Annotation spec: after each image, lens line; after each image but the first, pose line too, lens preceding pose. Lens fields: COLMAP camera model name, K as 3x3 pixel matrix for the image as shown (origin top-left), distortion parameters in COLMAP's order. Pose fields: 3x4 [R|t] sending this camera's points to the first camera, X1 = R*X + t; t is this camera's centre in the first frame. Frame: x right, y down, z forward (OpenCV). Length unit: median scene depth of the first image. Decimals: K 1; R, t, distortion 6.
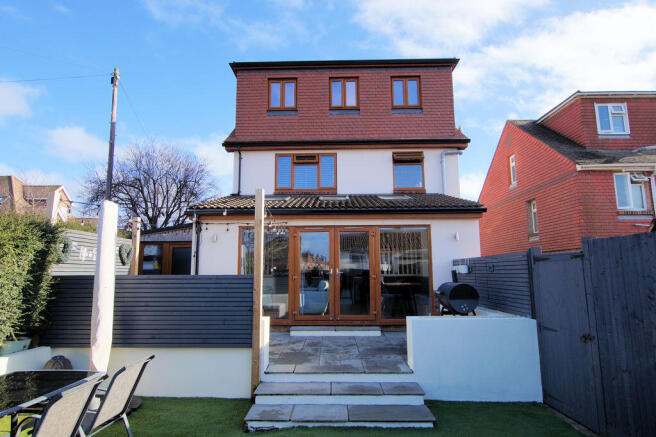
lens RADIAL K [[385.6, 0, 318.2], [0, 385.6, 212.7], [0, 0, 1]] dist [-0.004414, -0.000348]
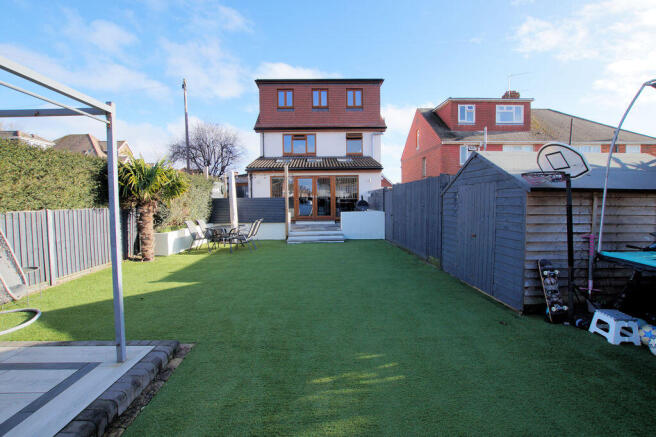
lens RADIAL K [[296.6, 0, 332.2], [0, 296.6, 215.5], [0, 0, 1]] dist [-0.034186, 0.007653]
pose [[0.995536, -0.013861, 0.093363, -0.012288], [-0.005545, 0.978860, 0.204455, -0.059949], [-0.094223, -0.204060, 0.974413, -0.461698]]
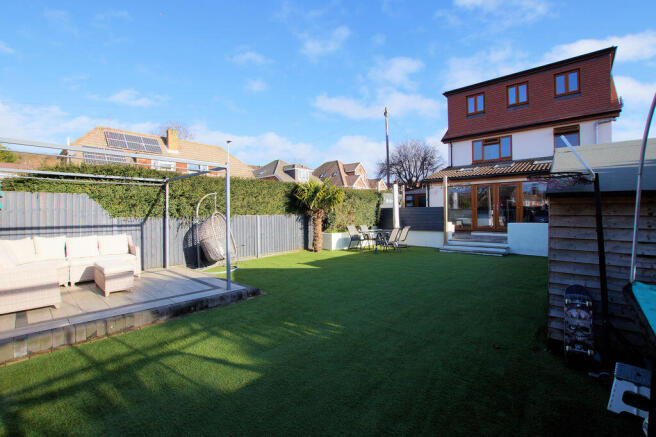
lens RADIAL K [[296.6, 0, 332.2], [0, 296.6, 215.5], [0, 0, 1]] dist [-0.034186, 0.007653]
pose [[0.786649, 0.001087, -0.617400, 0.213679], [0.103353, 0.985656, 0.133420, -0.060657], [0.608689, -0.168764, 0.775253, -0.484614]]
